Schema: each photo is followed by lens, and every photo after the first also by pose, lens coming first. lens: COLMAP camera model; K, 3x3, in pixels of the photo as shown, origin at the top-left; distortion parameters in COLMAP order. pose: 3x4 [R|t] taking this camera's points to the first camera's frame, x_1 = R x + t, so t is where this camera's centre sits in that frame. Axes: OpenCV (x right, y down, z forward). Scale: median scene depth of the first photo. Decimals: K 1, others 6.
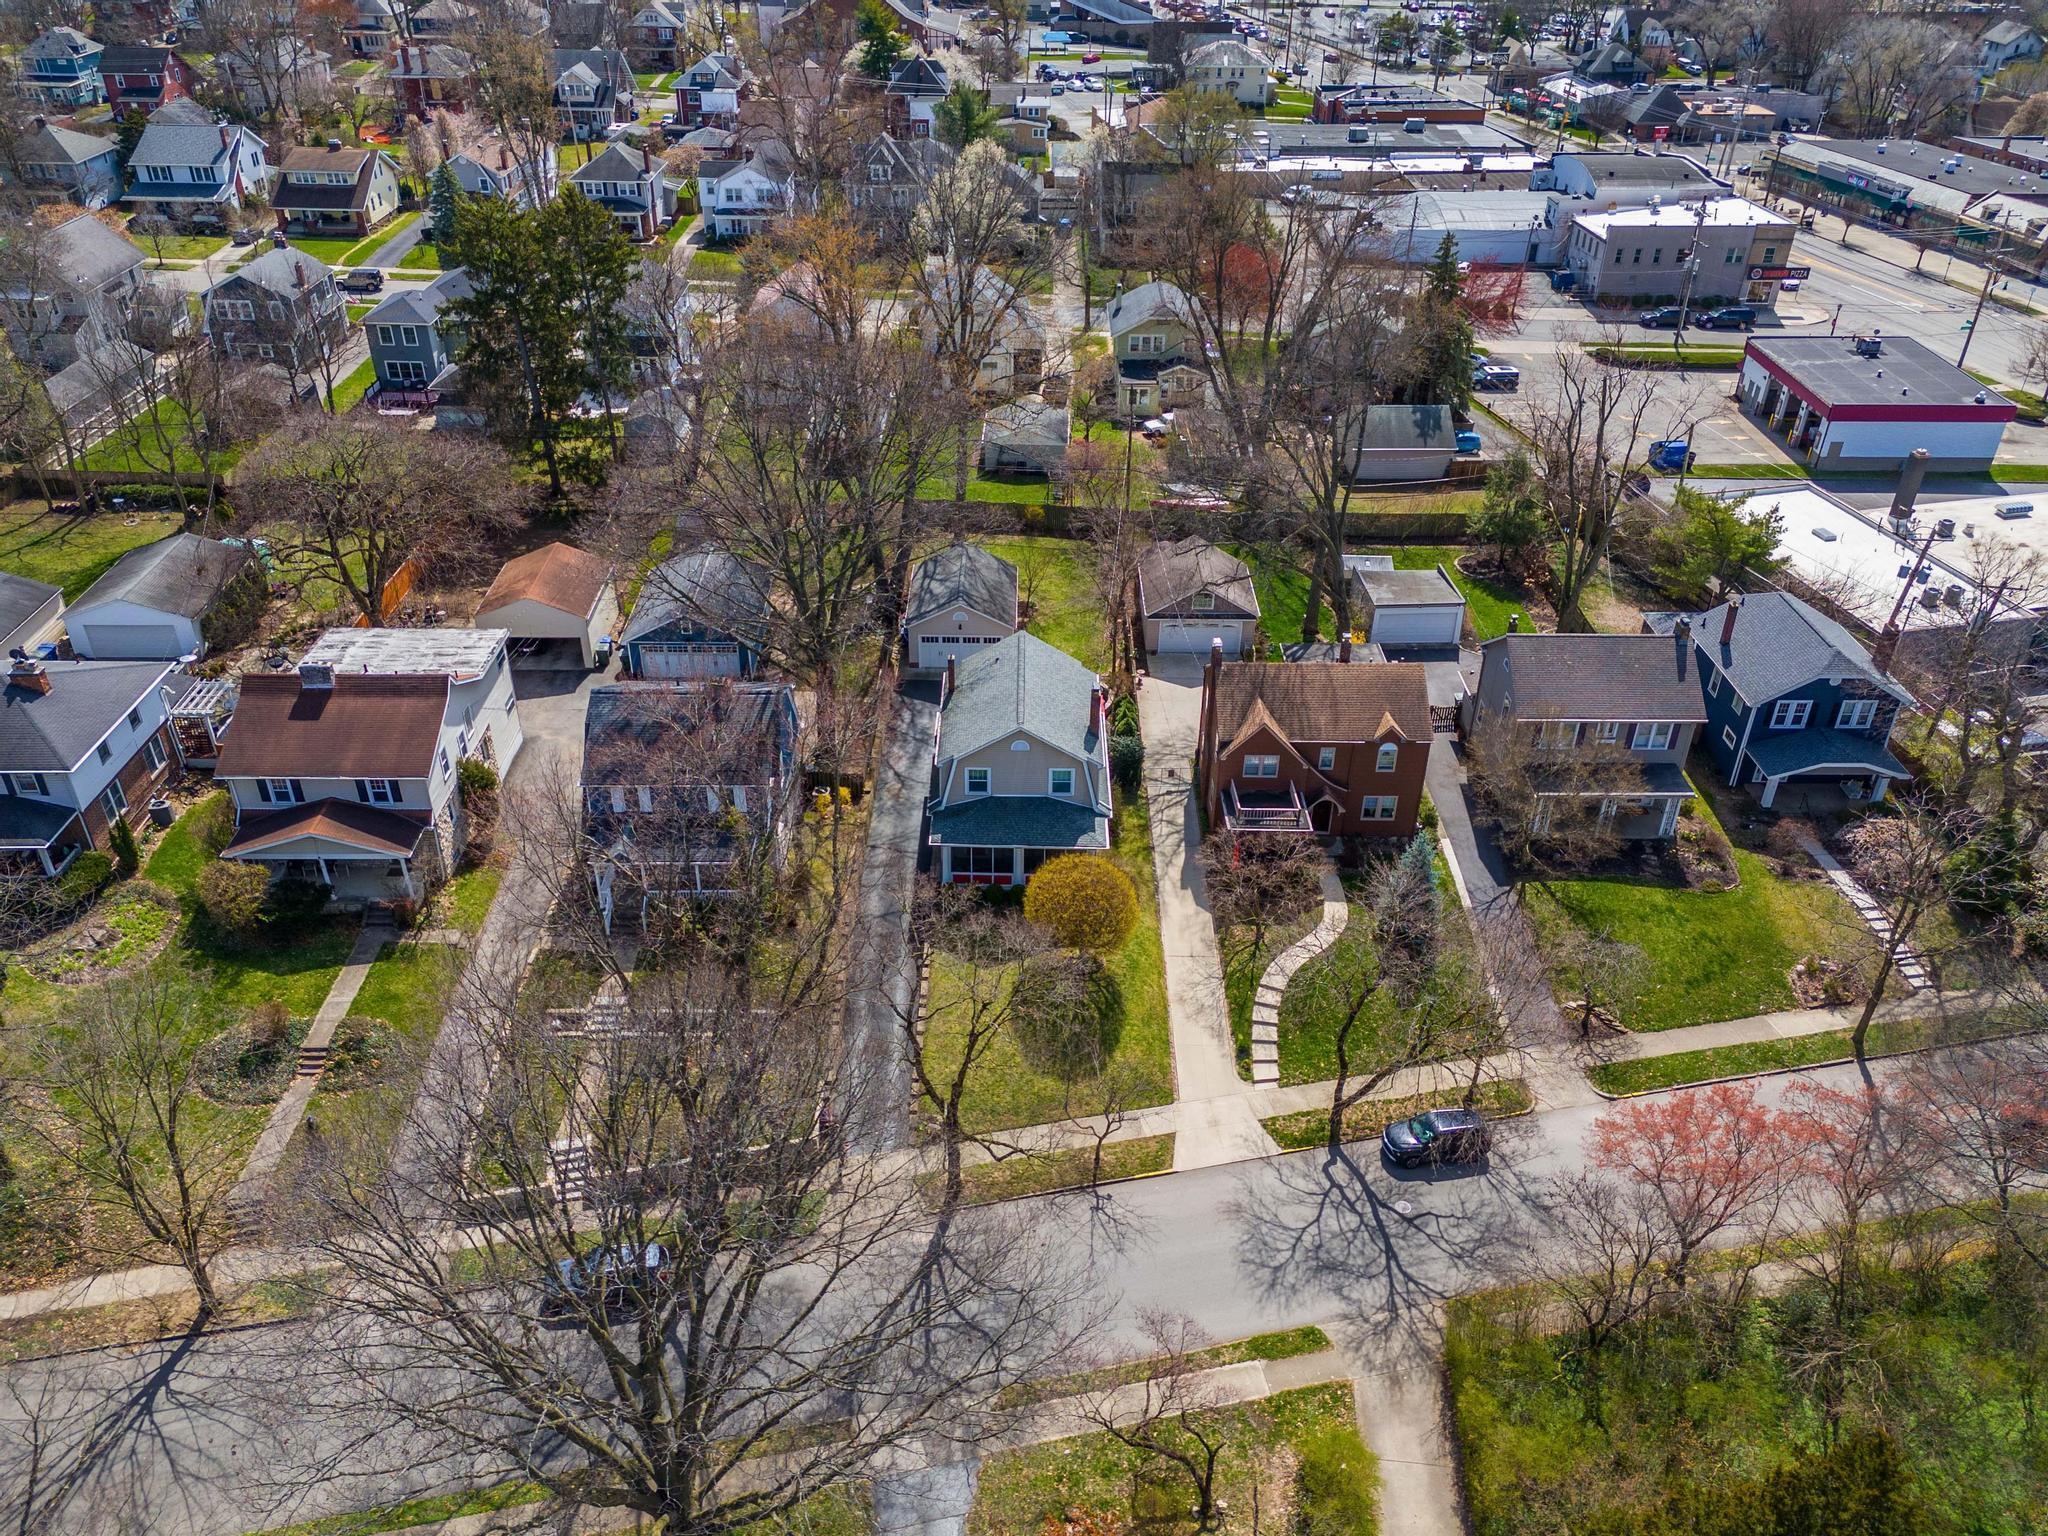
lens RADIAL K [[1542.1, 0, 1021.2], [0, 1542.1, 781.0], [0, 0, 1]] dist [0.069212, -0.056119]
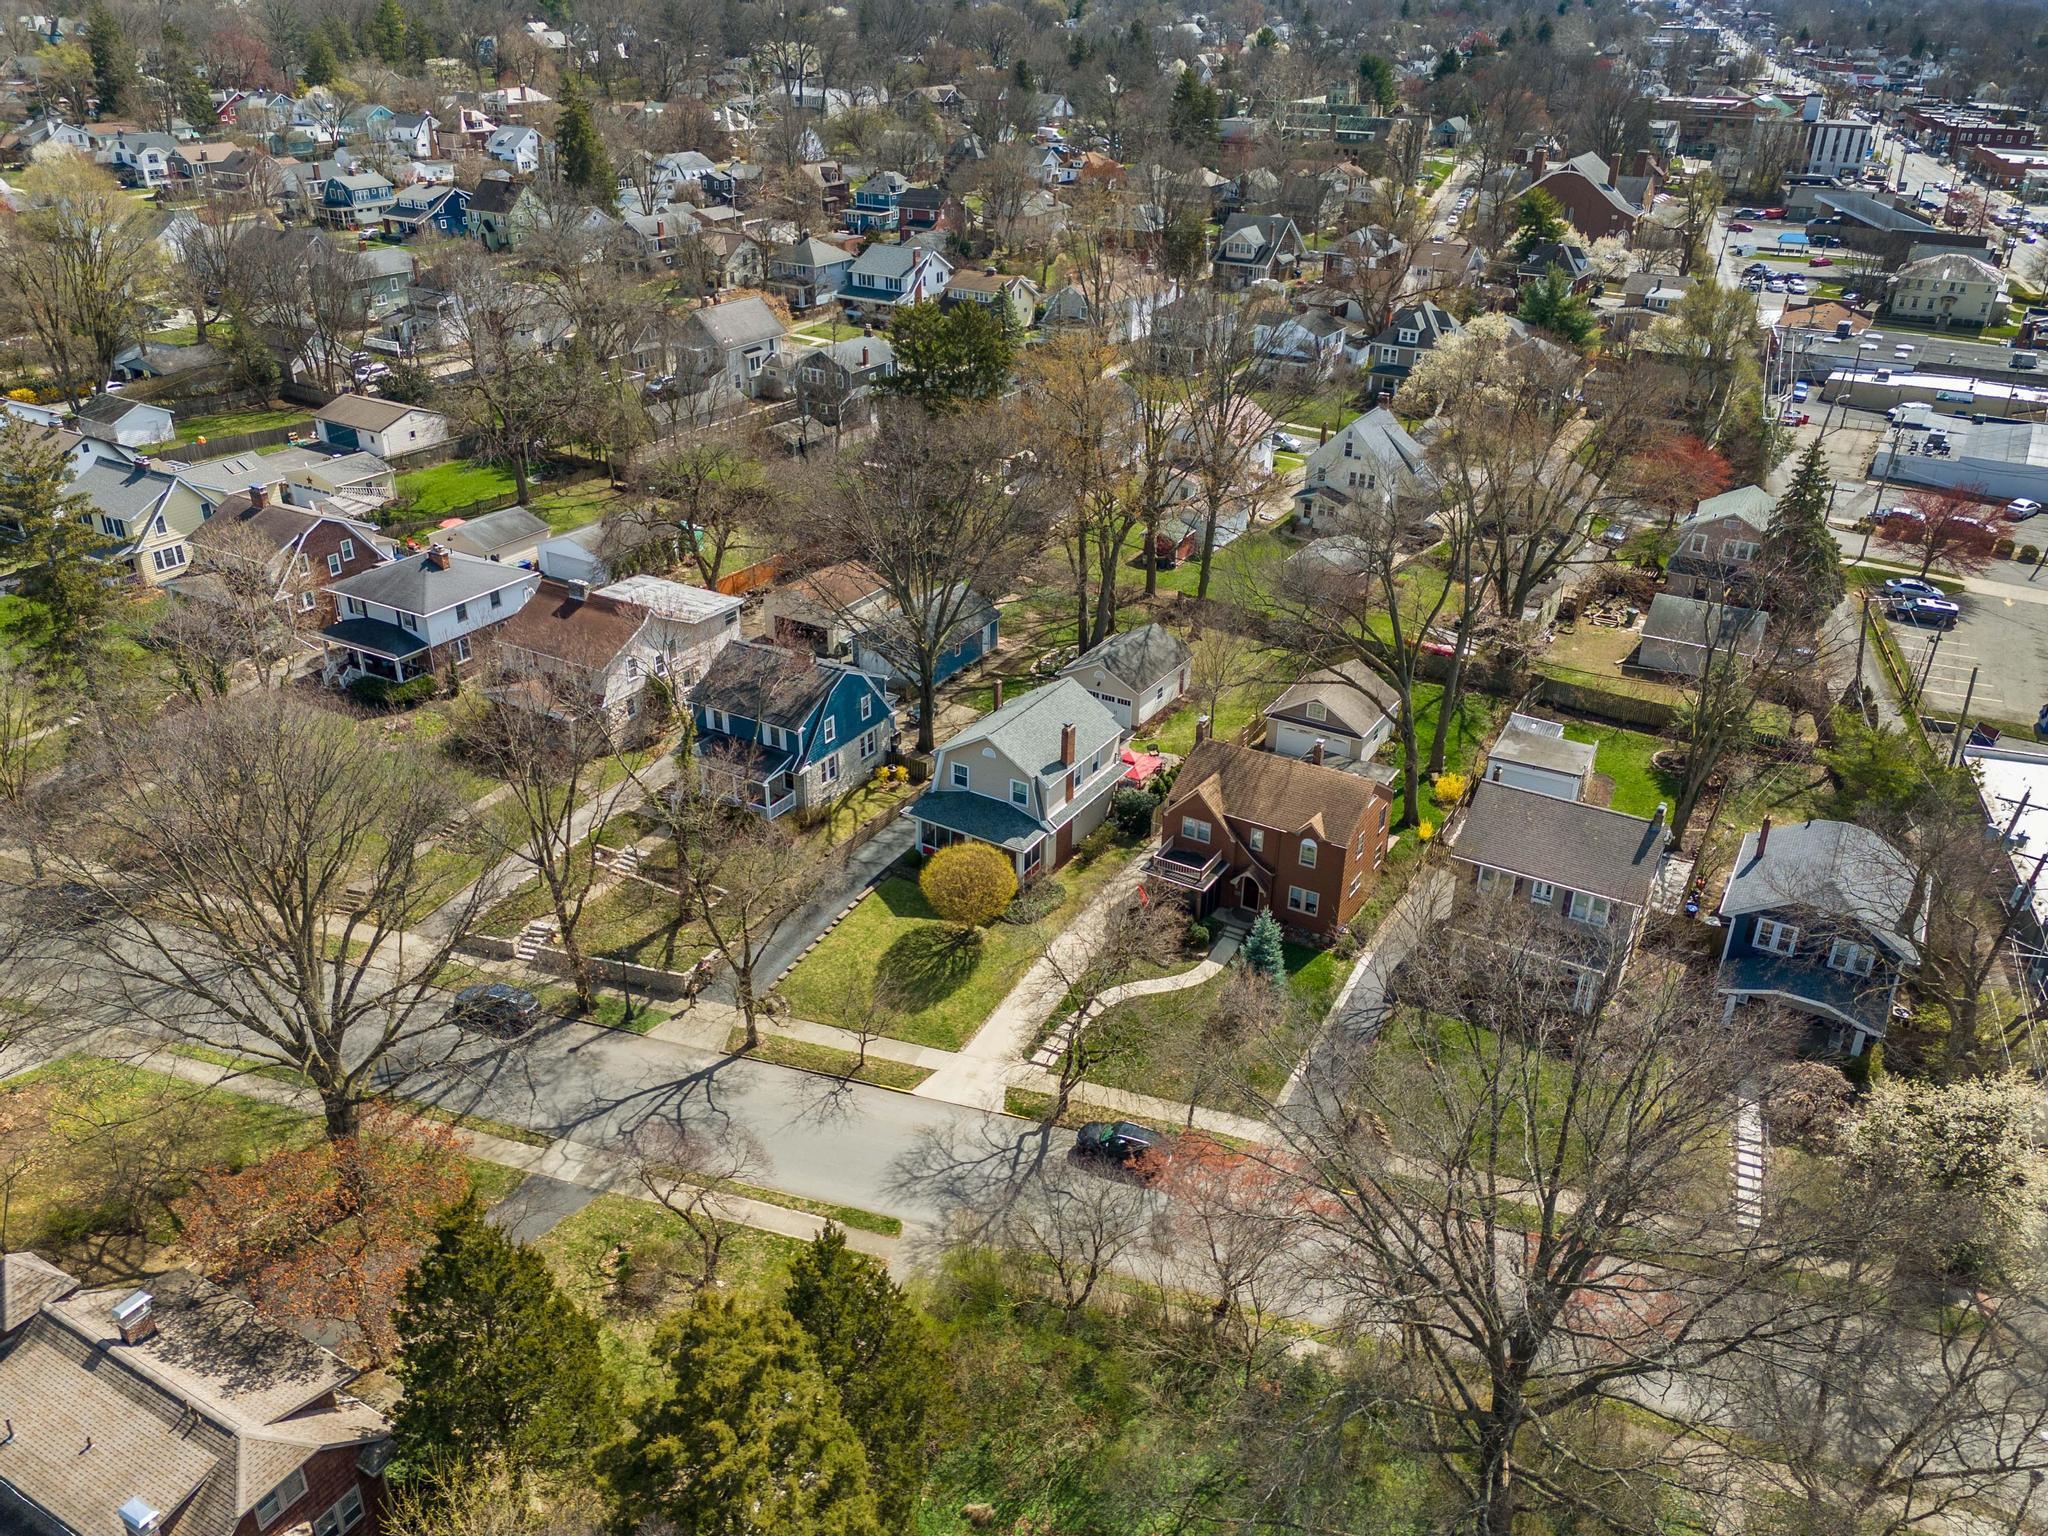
lens RADIAL K [[1563.4, 0, 1021.7], [0, 1563.4, 774.2], [0, 0, 1]] dist [0.070067, -0.055042]
pose [[0.857698, 0.236723, -0.456417, 0.528812], [-0.283490, 0.958311, -0.035701, 0.026947], [0.428938, 0.160010, 0.889049, -0.065694]]
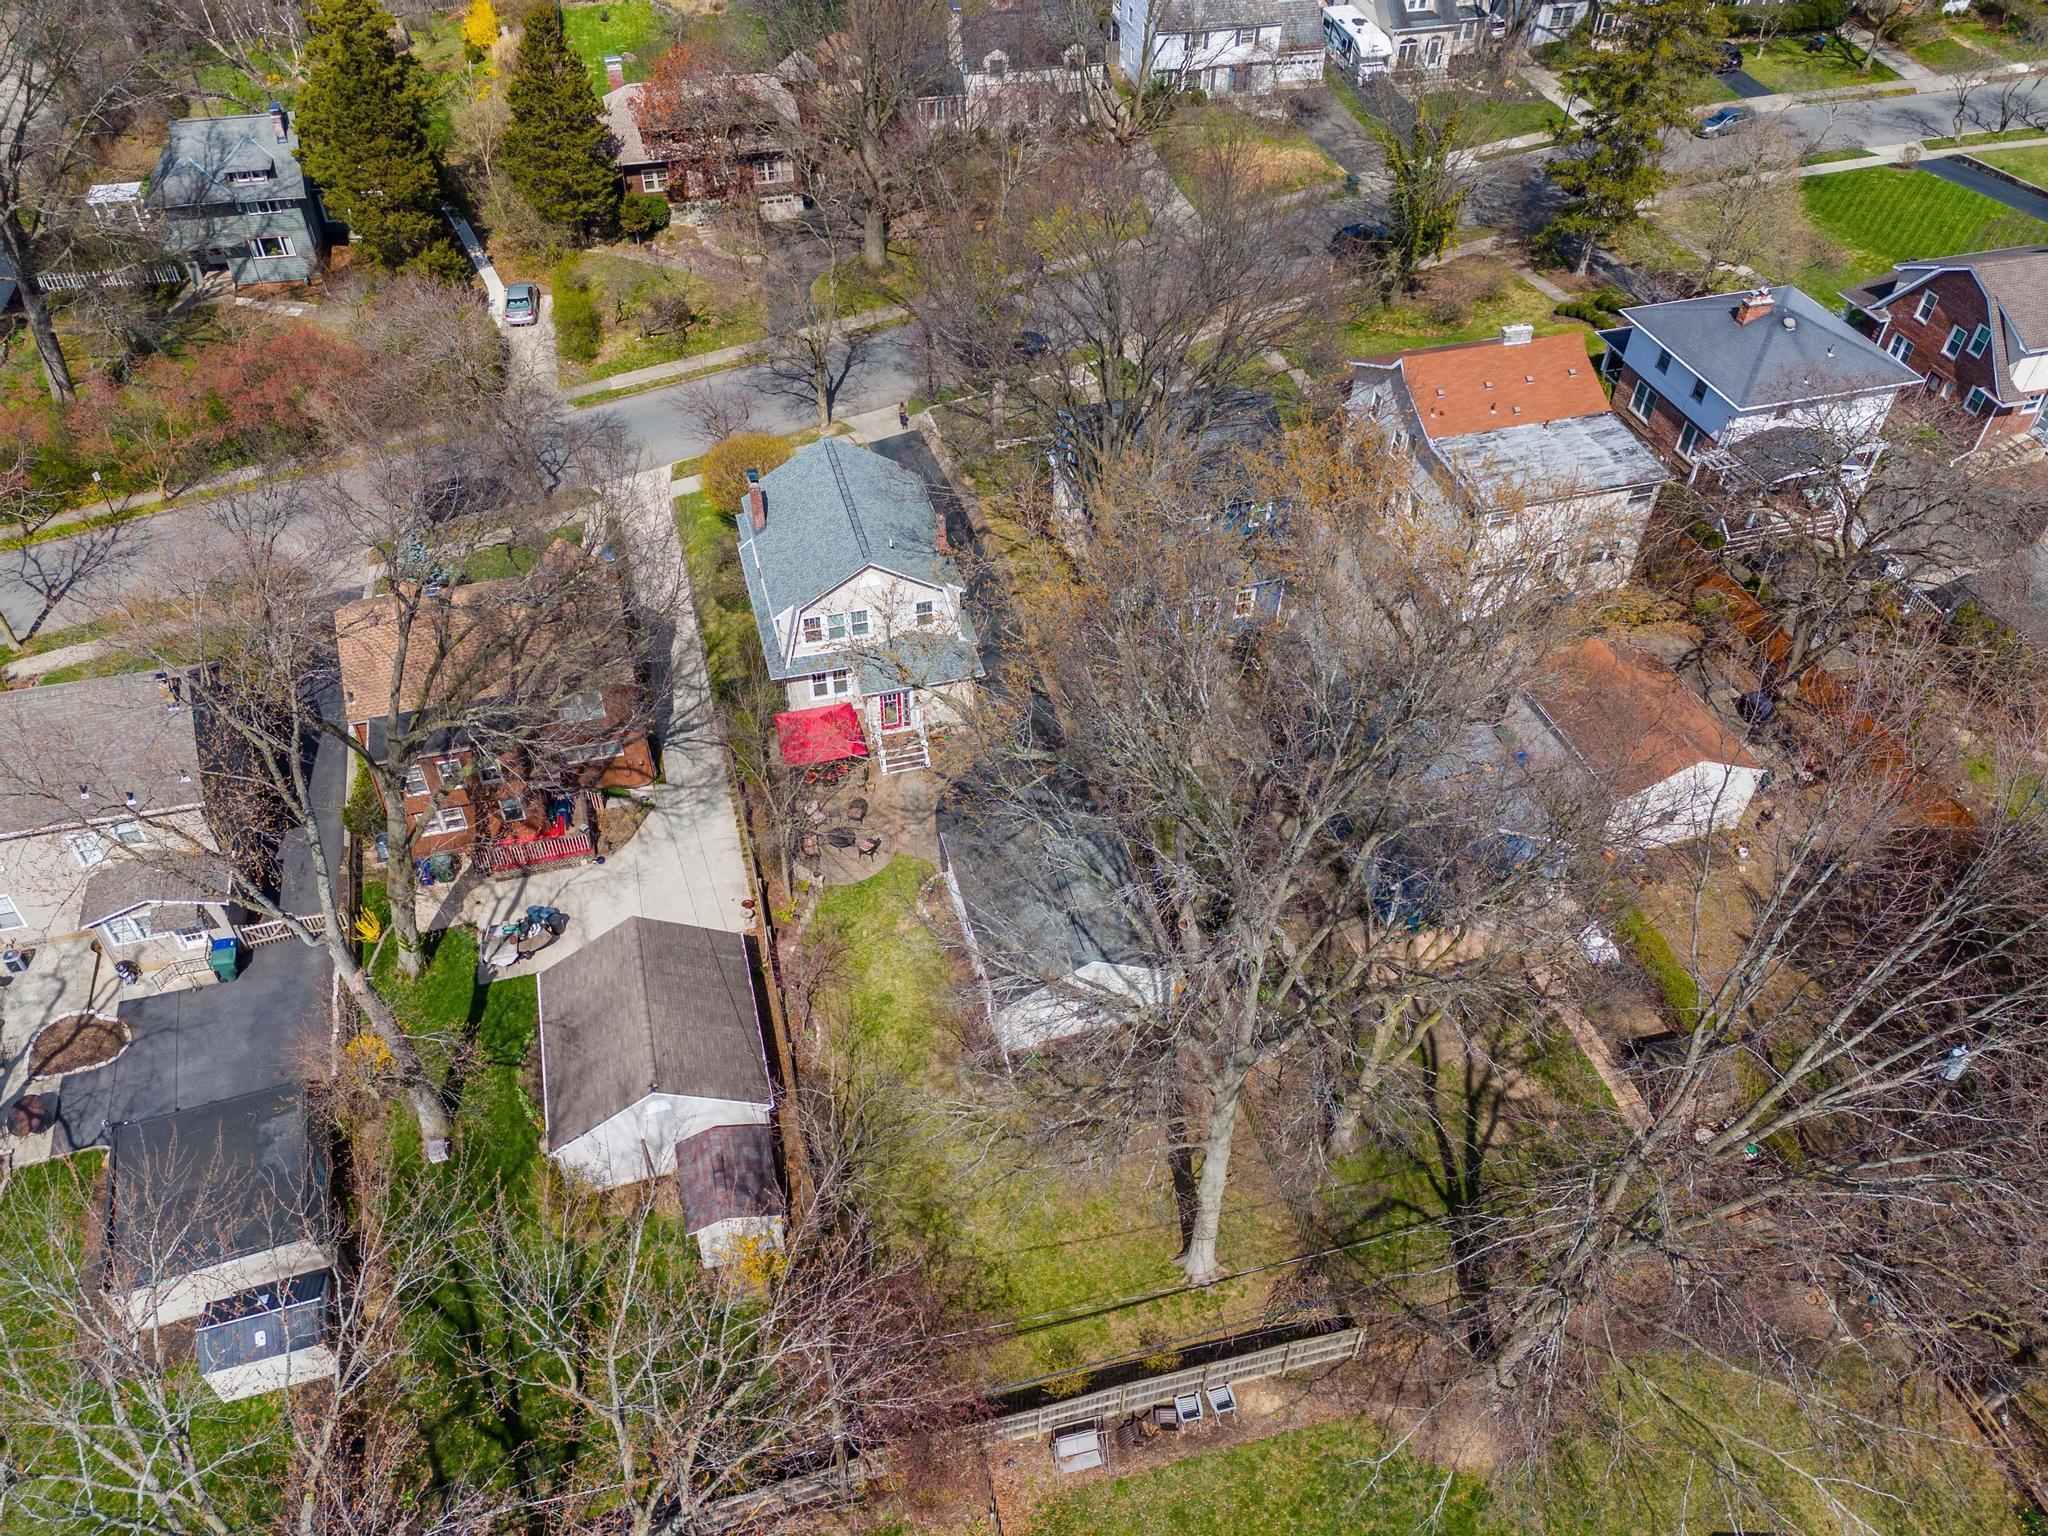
lens RADIAL K [[1509.9, 0, 1025.3], [0, 1509.9, 772.9], [0, 0, 1]] dist [0.063800, -0.047131]
pose [[-0.962080, 0.171575, -0.212050, 0.102503], [-0.168721, 0.236517, 0.956866, -0.810477], [0.214328, 0.956359, -0.198600, 1.263761]]
